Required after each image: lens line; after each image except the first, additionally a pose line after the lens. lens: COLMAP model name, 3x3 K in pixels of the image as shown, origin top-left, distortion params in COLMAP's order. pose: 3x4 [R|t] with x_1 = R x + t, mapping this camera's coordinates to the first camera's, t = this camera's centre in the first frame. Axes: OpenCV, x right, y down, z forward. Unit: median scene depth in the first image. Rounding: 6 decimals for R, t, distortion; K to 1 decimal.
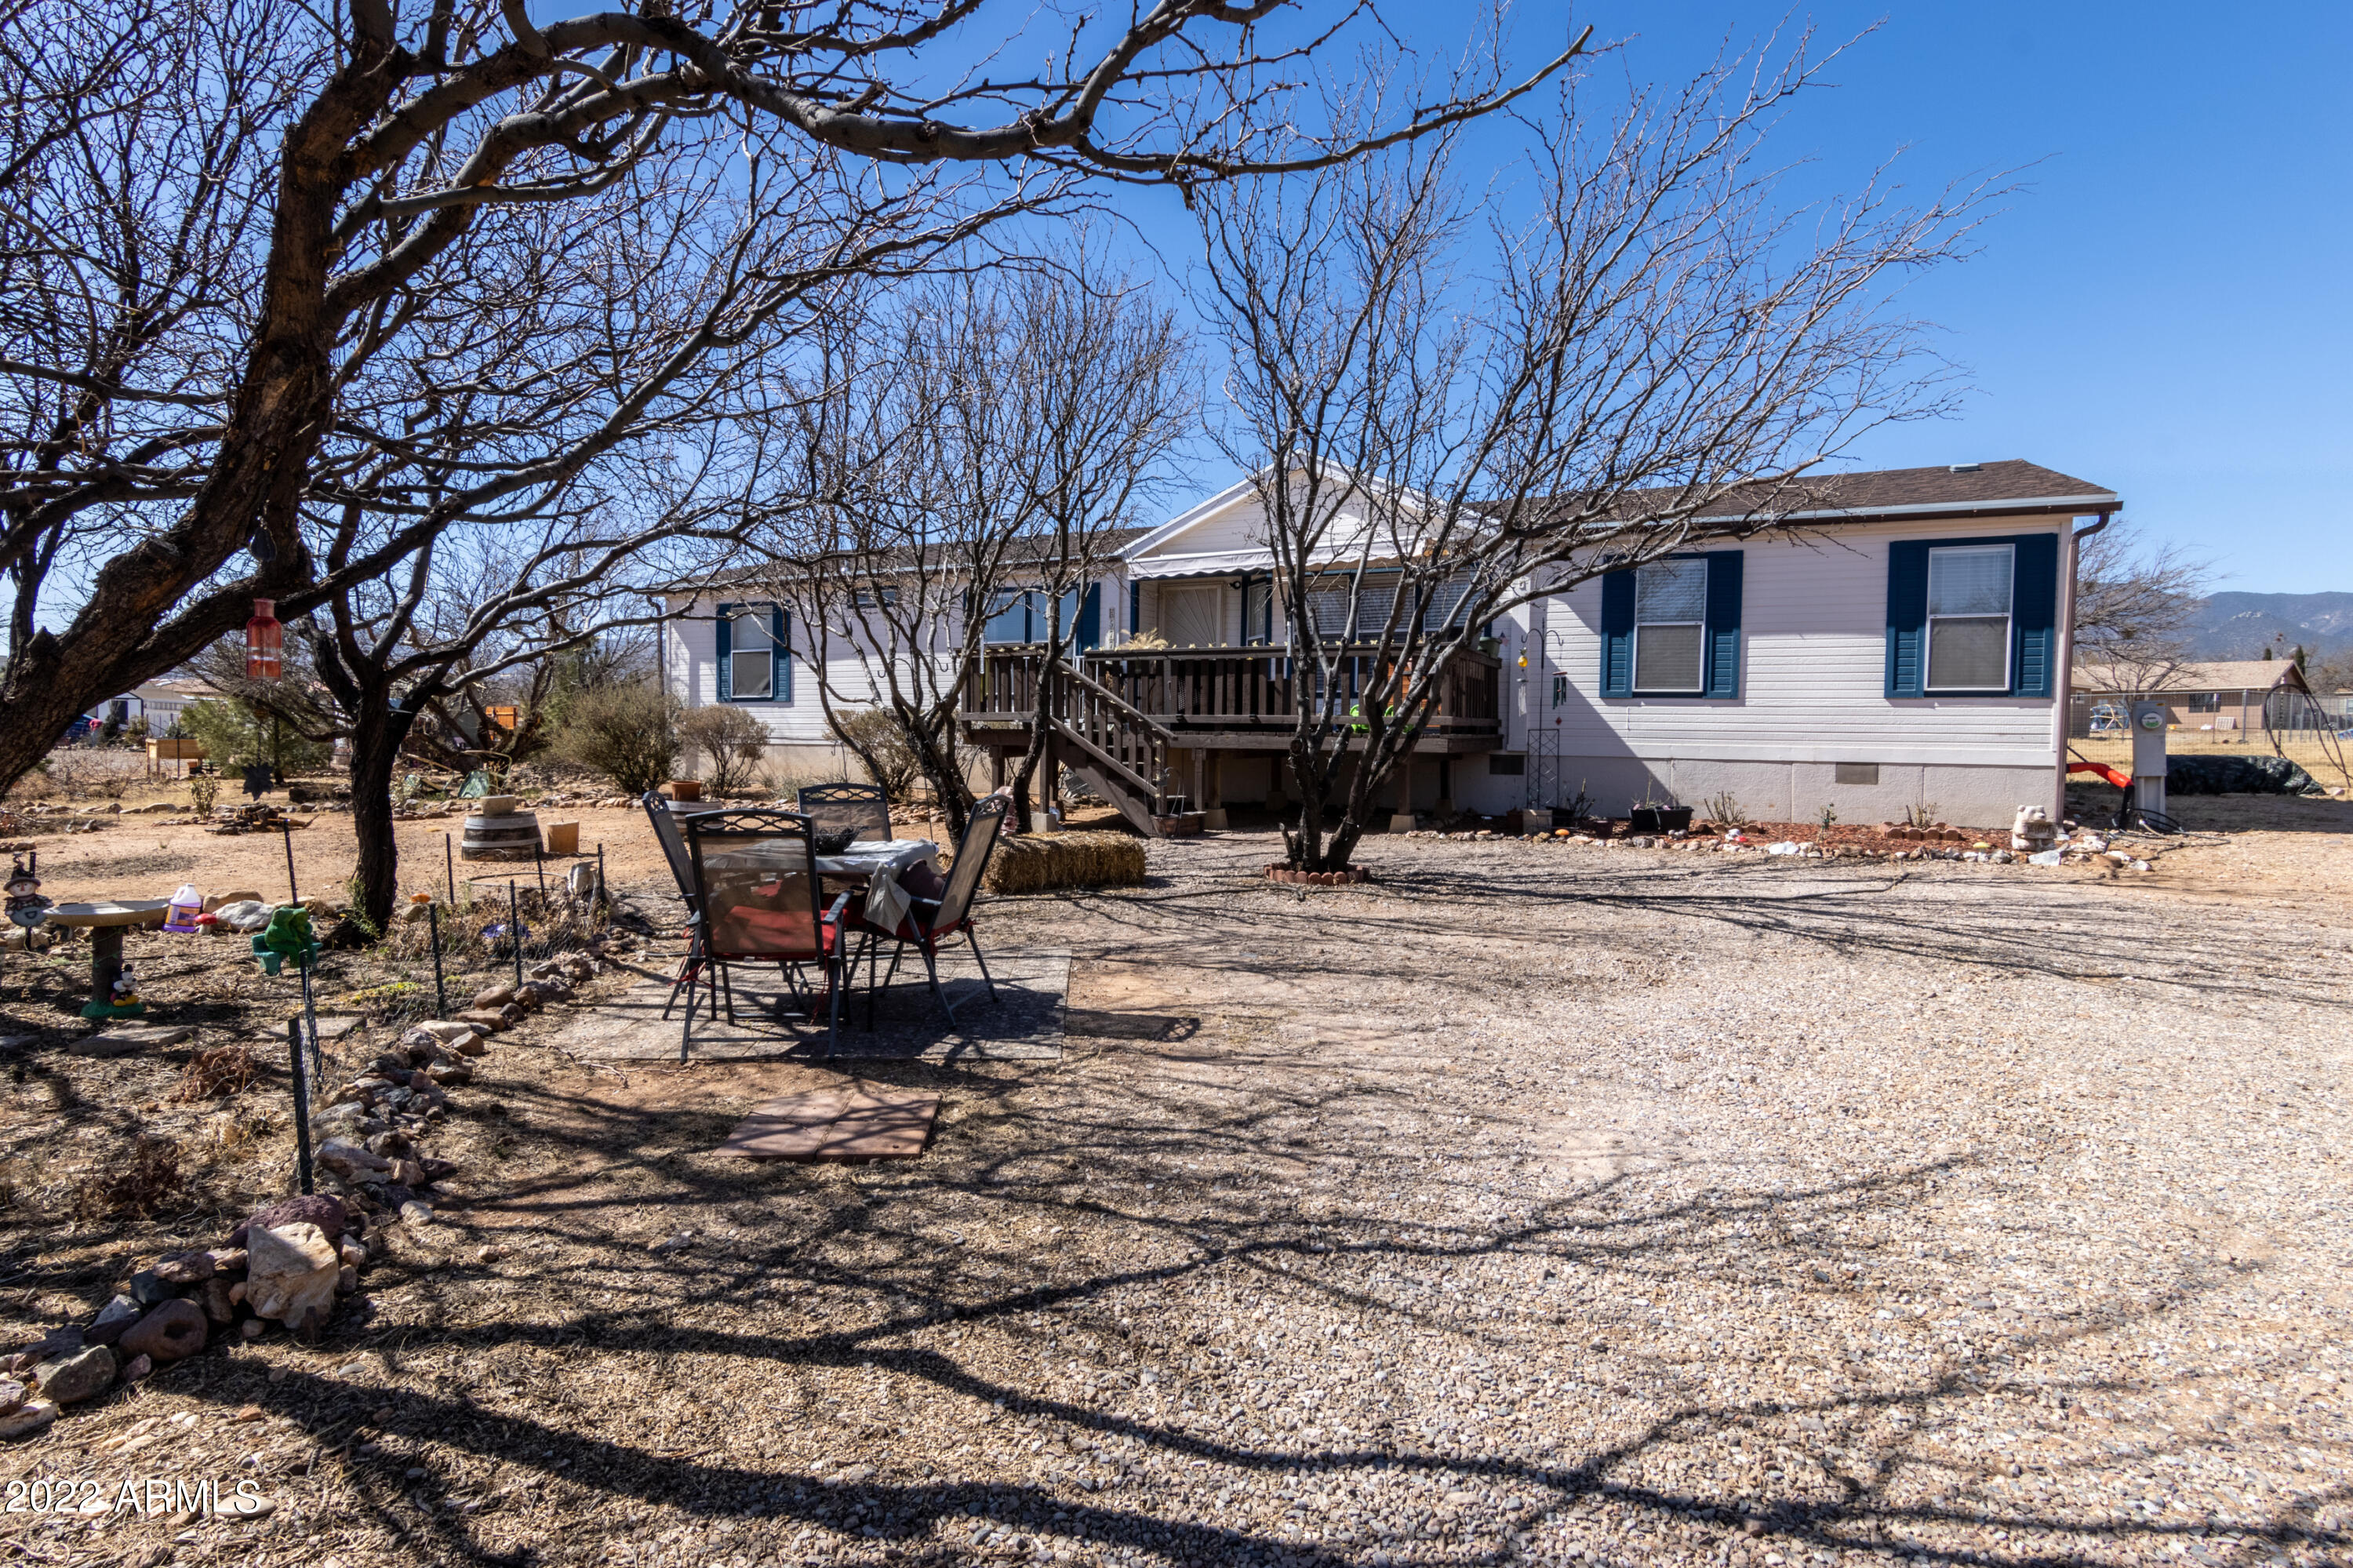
lens RADIAL K [[1224.2, 0, 1156.3], [0, 1224.2, 785.9], [0, 0, 1]] dist [-0.002408, 0.000918]
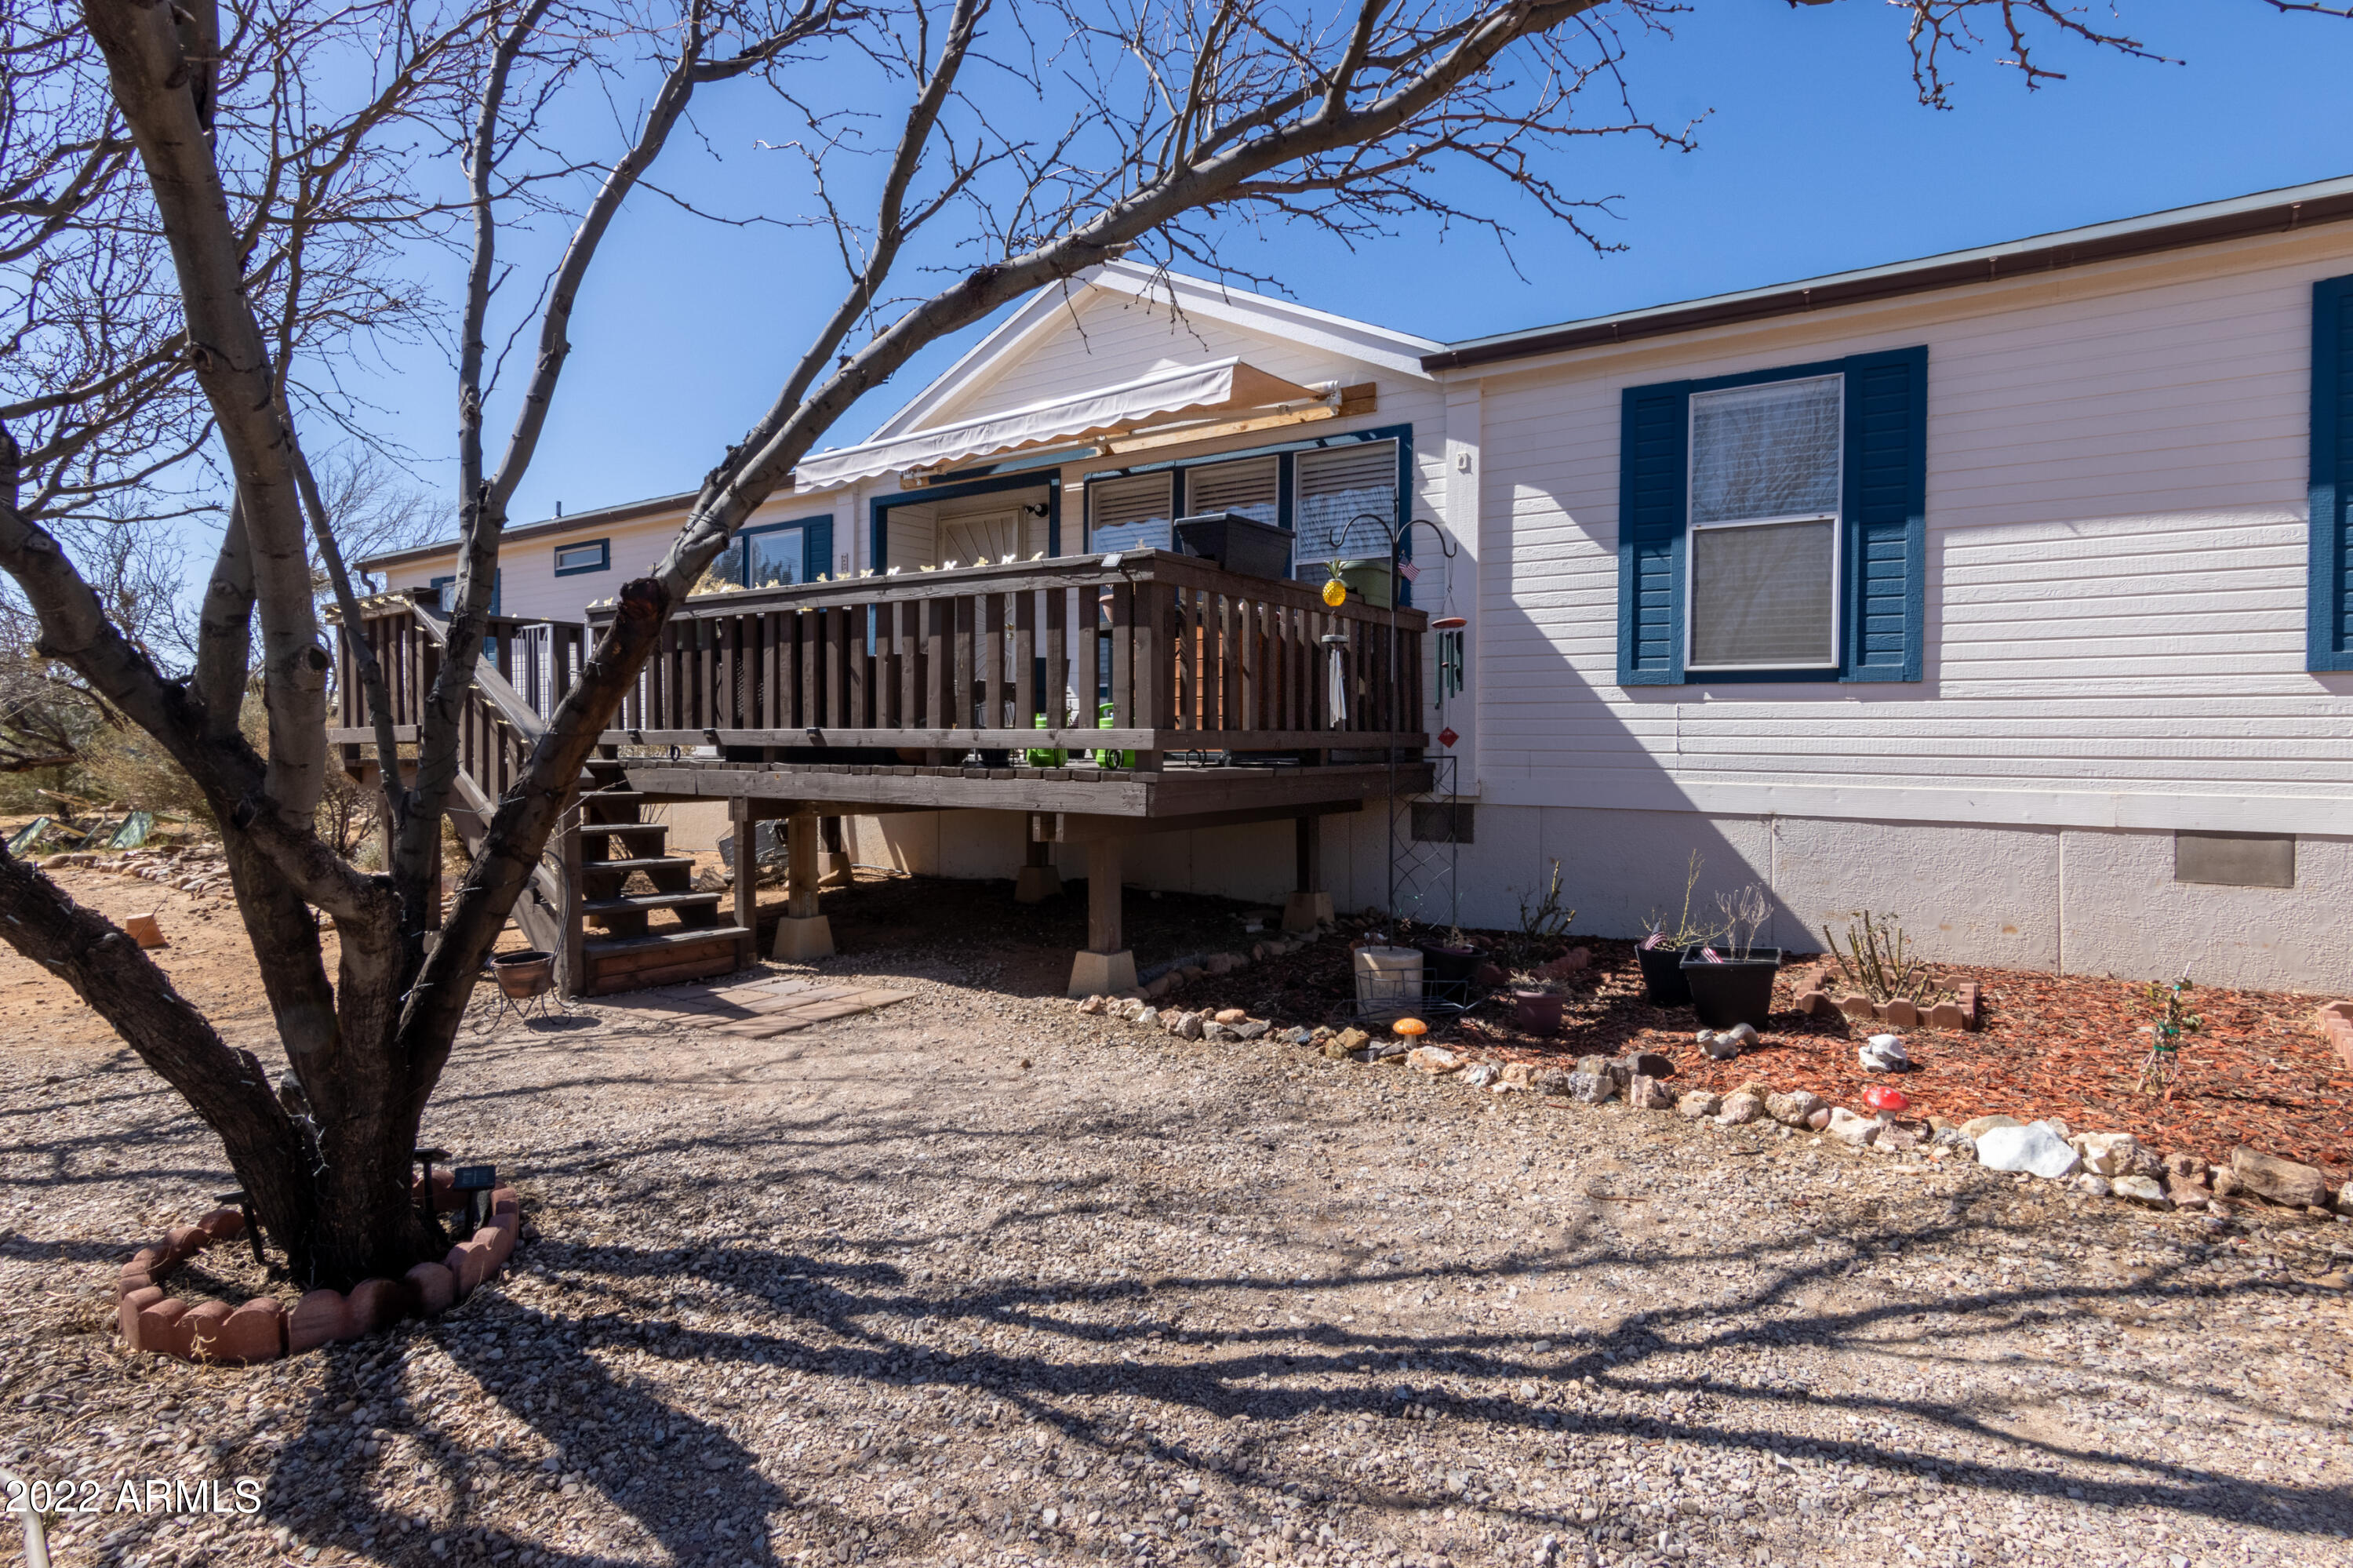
lens RADIAL K [[1224.2, 0, 1199.9], [0, 1224.2, 775.5], [0, 0, 1]] dist [-0.002408, 0.000918]
pose [[0.990693, -0.003465, -0.136072, 0.281328], [0.000724, 0.999796, -0.020185, -0.029343], [0.136114, 0.019898, 0.990493, 0.537064]]
